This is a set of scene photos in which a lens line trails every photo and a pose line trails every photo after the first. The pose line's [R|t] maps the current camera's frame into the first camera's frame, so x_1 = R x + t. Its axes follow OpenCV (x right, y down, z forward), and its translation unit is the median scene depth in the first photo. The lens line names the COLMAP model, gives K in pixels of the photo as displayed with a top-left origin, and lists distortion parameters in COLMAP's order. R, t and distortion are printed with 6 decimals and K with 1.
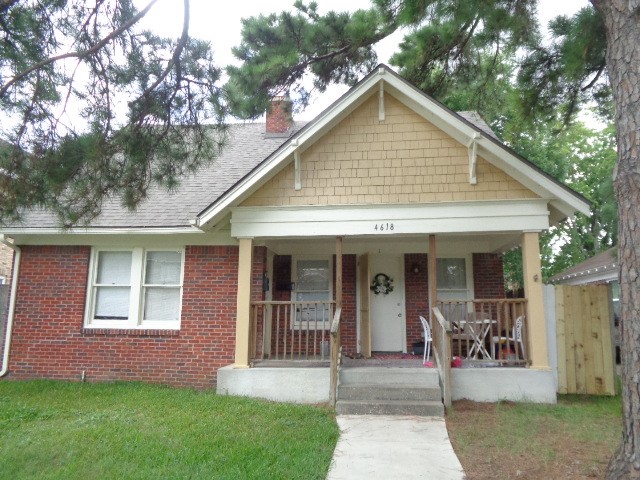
lens RADIAL K [[468.8, 0, 320.0], [0, 468.8, 240.0], [0, 0, 1]] dist [-0.001479, 0.000512]
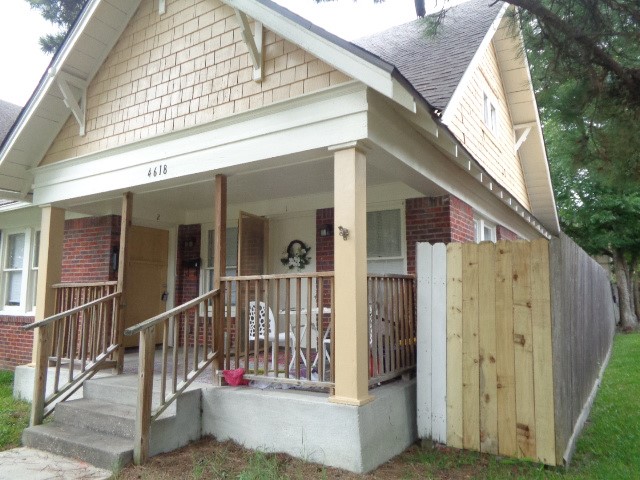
lens RADIAL K [[480.1, 0, 320.0], [0, 480.1, 240.0], [0, 0, 1]] dist [0.005146, 0.008345]
pose [[0.903596, -0.057243, -0.424544, 0.618655], [0.078459, 0.996383, 0.032644, 0.064860], [0.421140, -0.062807, 0.904819, 0.456493]]
